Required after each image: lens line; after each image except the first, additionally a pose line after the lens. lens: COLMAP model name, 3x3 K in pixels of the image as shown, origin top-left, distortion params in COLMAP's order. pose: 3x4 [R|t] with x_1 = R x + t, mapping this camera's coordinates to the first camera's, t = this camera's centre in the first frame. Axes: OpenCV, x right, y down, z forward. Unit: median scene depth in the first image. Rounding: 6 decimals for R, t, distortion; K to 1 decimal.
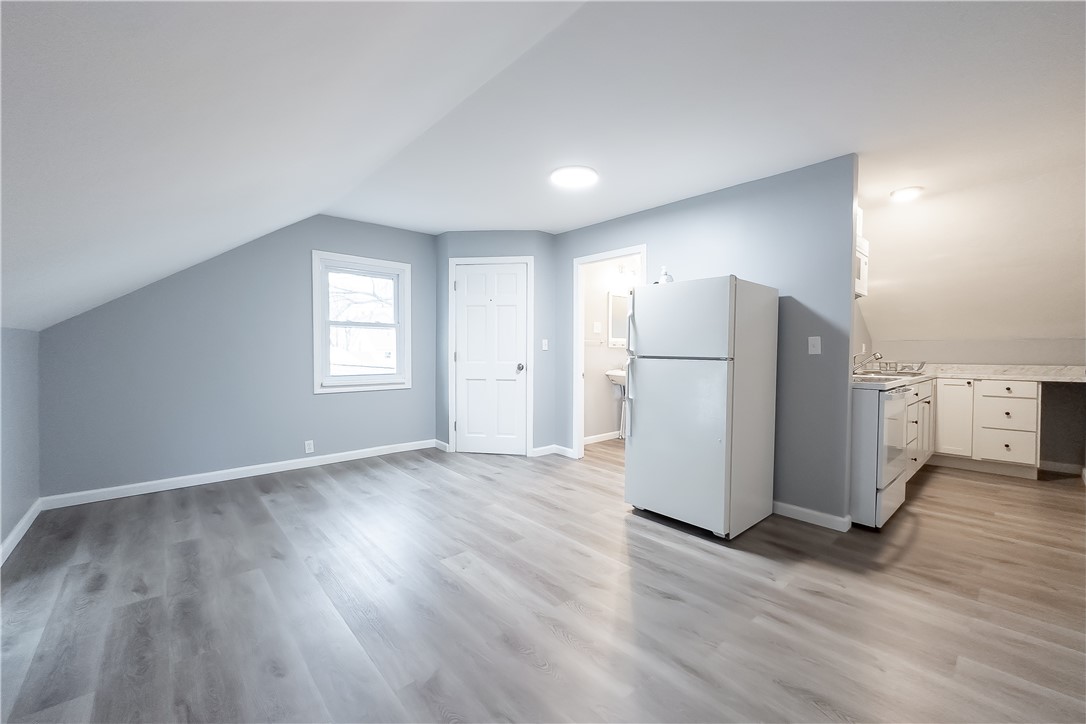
lens RADIAL K [[430.9, 0, 543.0], [0, 430.9, 362.0], [0, 0, 1]] dist [0.000169, 0.000014]
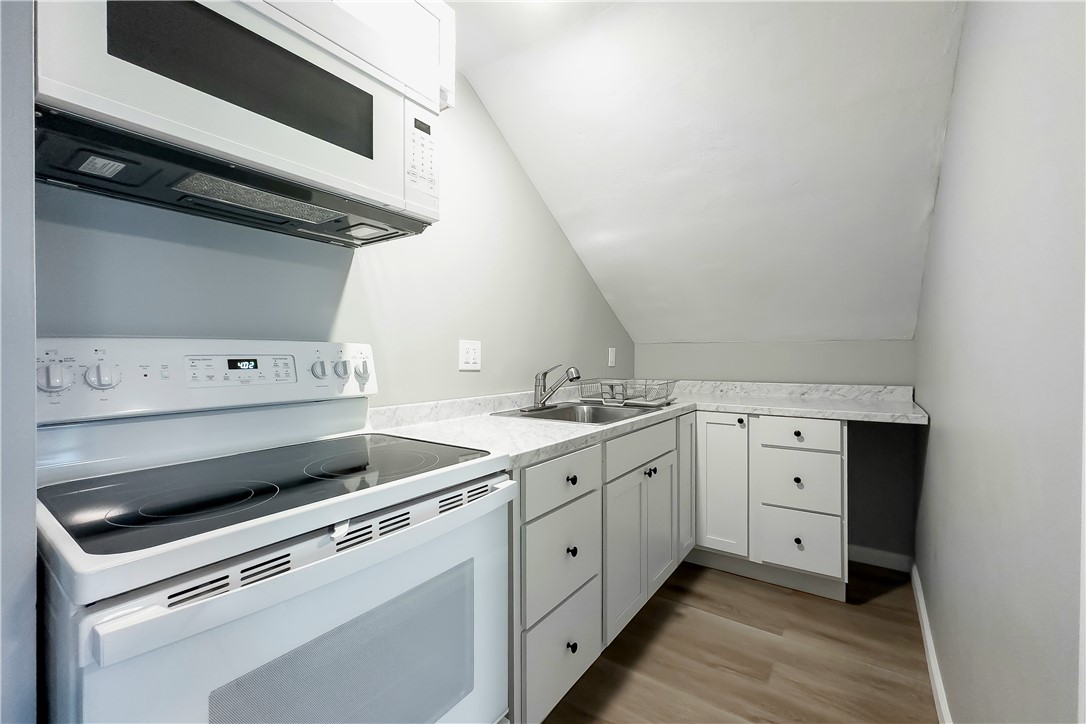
lens RADIAL K [[449.4, 0, 546.9], [0, 449.4, 355.9], [0, 0, 1]] dist [-0.001098, -0.000201]
pose [[0.974827, -0.002742, 0.222947, 0.632077], [0.006862, 0.999820, -0.017706, -0.024237], [-0.222858, 0.018790, 0.974670, 0.509667]]
